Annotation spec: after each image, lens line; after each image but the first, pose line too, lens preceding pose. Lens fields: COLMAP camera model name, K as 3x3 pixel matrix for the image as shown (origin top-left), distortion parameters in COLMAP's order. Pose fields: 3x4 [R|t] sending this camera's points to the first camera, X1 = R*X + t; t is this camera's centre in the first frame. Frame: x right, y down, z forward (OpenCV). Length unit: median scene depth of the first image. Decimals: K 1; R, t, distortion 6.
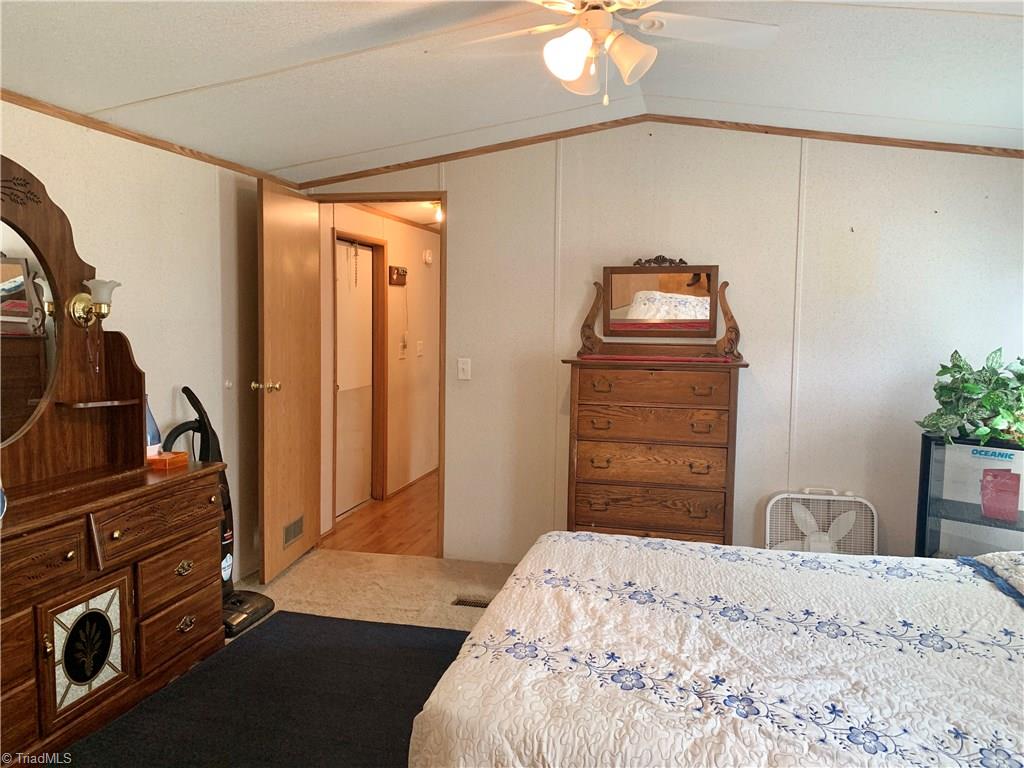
lens RADIAL K [[784.0, 0, 510.3], [0, 784.0, 378.2], [0, 0, 1]] dist [0.034812, -0.044431]
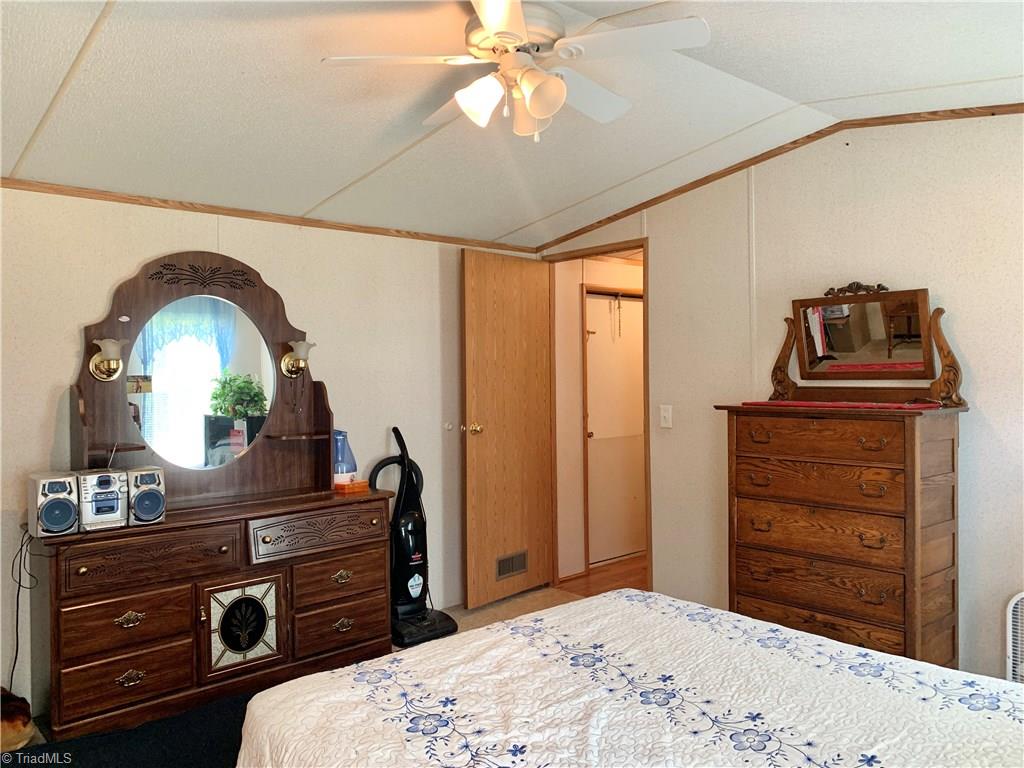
lens RADIAL K [[784.0, 0, 510.3], [0, 784.0, 378.2], [0, 0, 1]] dist [0.034812, -0.044431]
pose [[0.820680, -0.019087, -0.571069, 0.482428], [-0.022361, 0.997603, -0.065479, 0.011612], [0.570950, 0.066507, 0.818287, 0.142884]]
